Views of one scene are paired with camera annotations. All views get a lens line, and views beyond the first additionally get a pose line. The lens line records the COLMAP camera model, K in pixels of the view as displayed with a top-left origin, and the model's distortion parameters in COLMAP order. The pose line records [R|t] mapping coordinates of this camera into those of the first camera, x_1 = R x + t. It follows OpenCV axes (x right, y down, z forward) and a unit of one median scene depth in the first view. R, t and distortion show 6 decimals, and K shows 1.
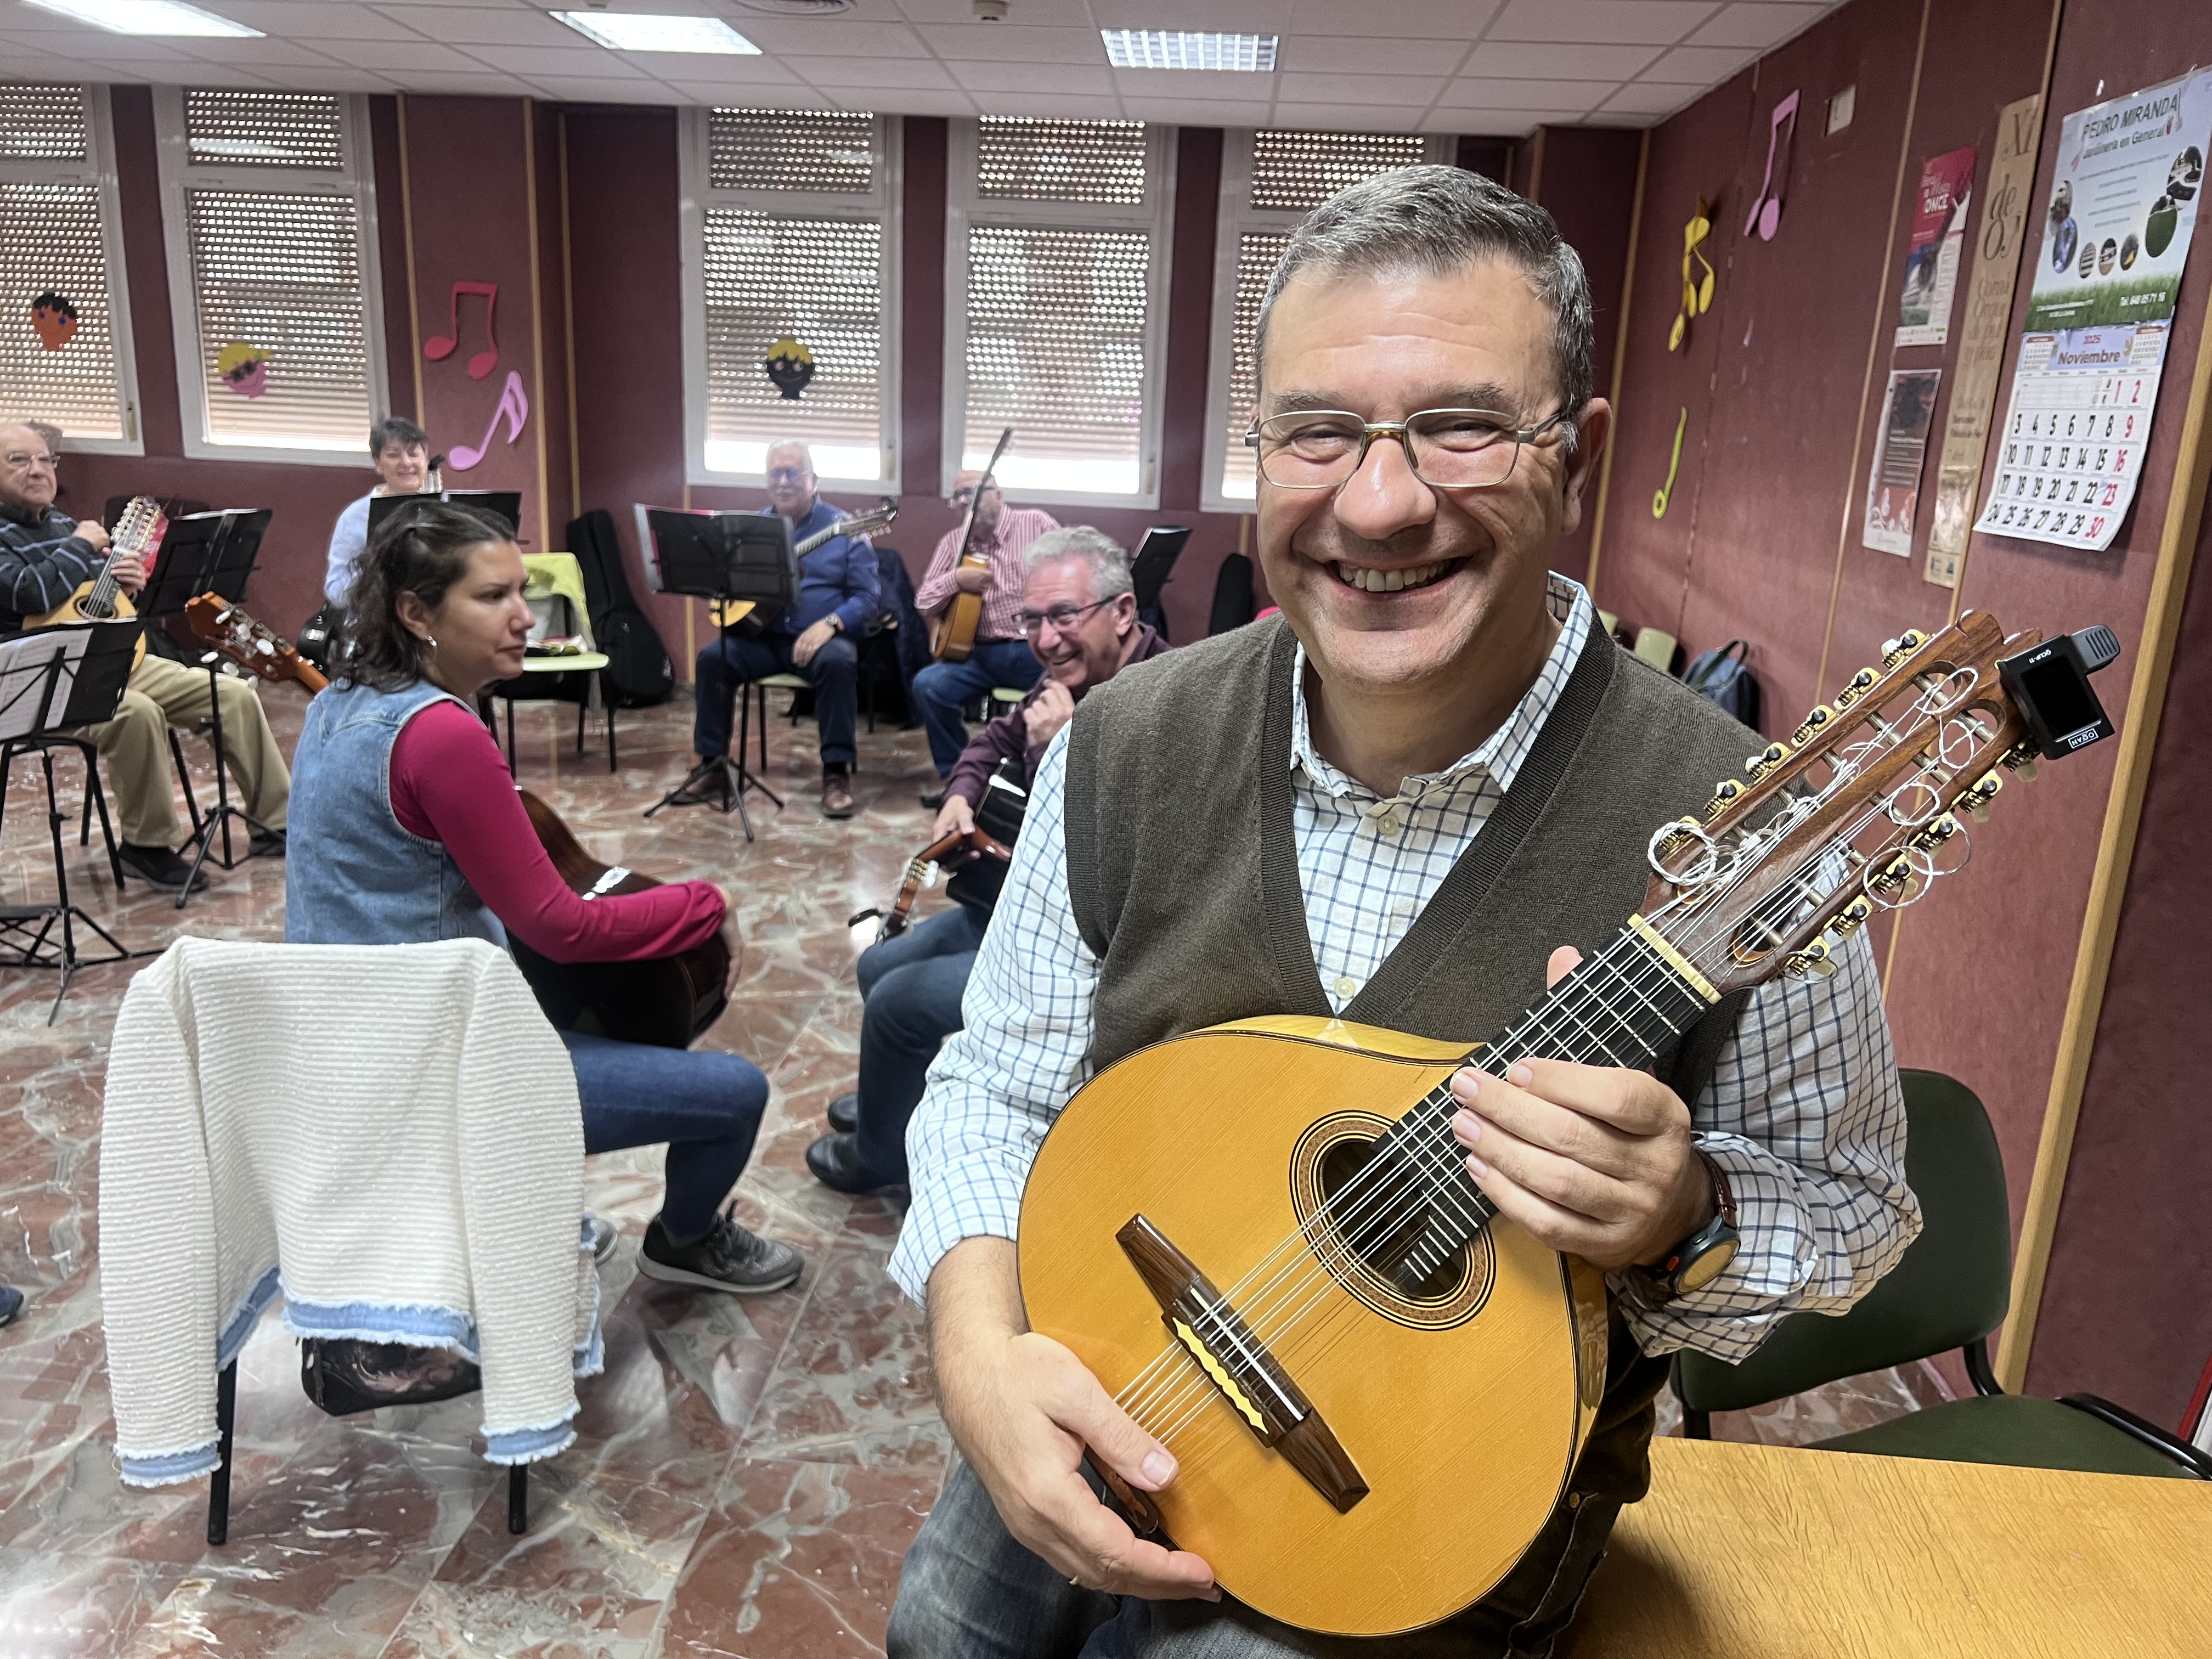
lens RADIAL K [[1656.6, 0, 1107.3], [0, 1656.6, 852.8], [0, 0, 1]] dist [0.009290, -0.002986]
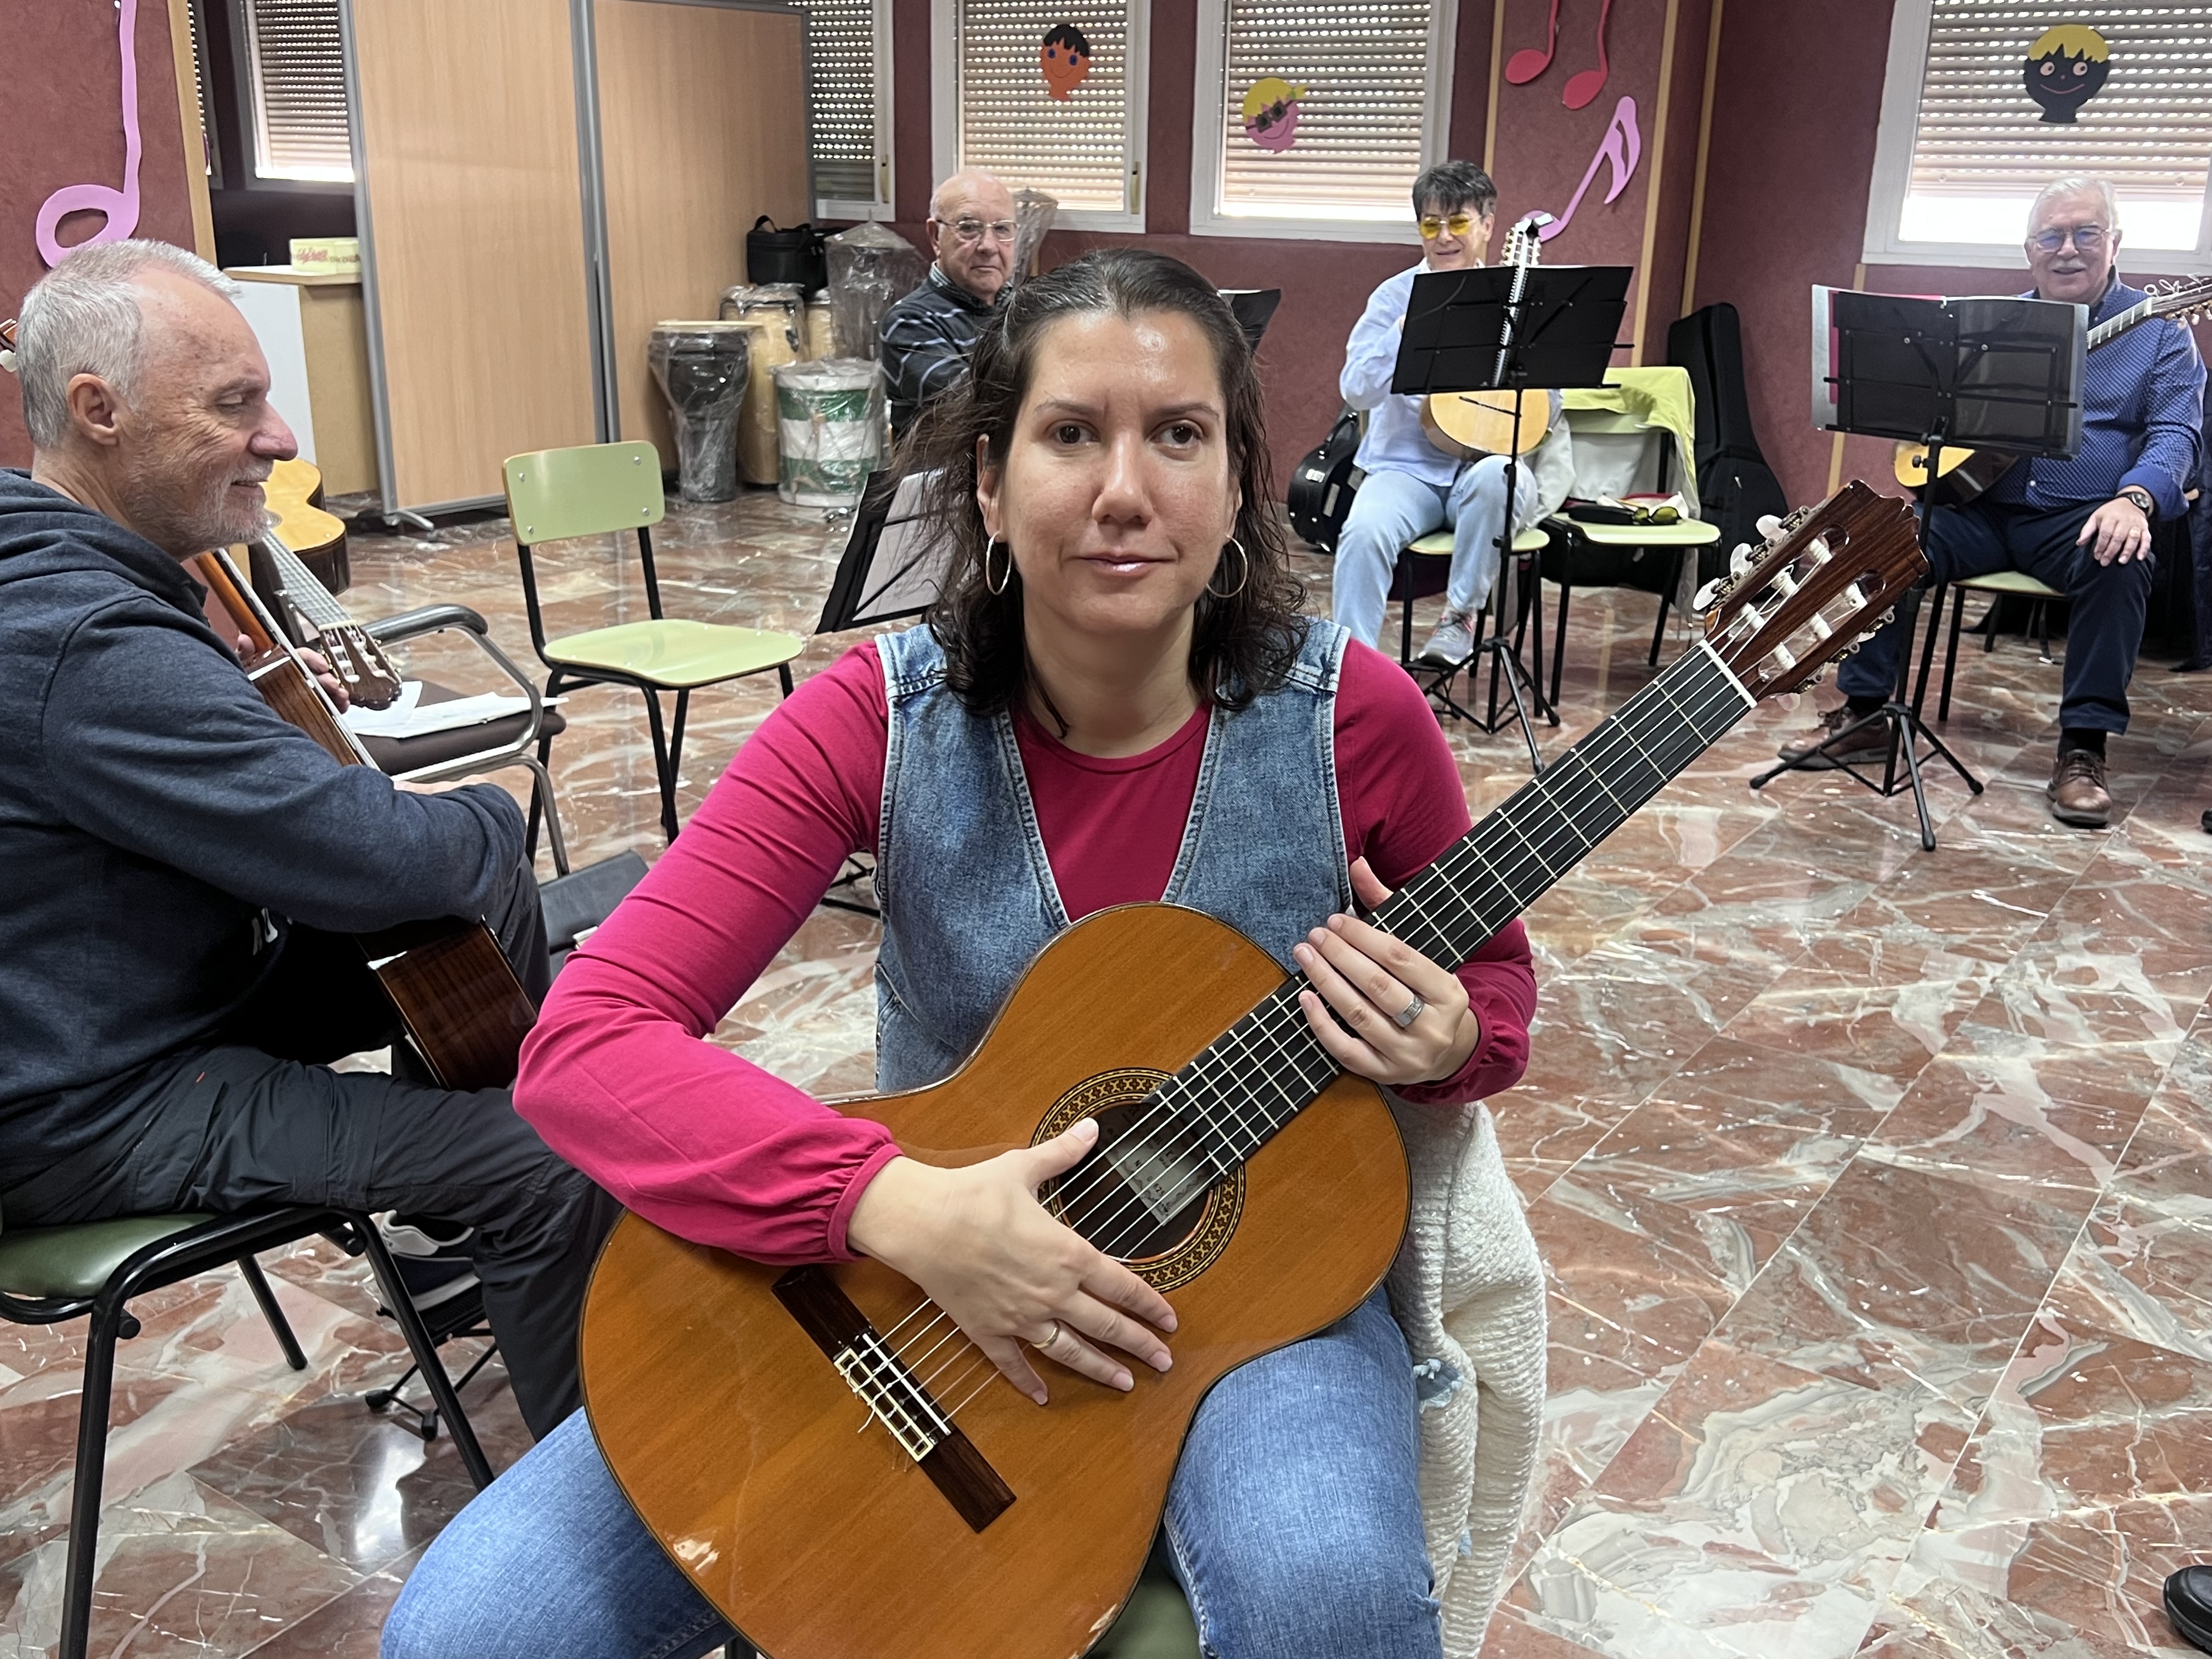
lens RADIAL K [[2088.2, 0, 1106.0], [0, 2088.2, 829.5], [0, 0, 1]] dist [0.004825, -0.001360]
pose [[0.855894, 0.128634, -0.500898, -0.082561], [-0.112533, 0.991688, 0.062386, -0.025302], [0.504760, 0.002972, 0.863255, 0.175452]]
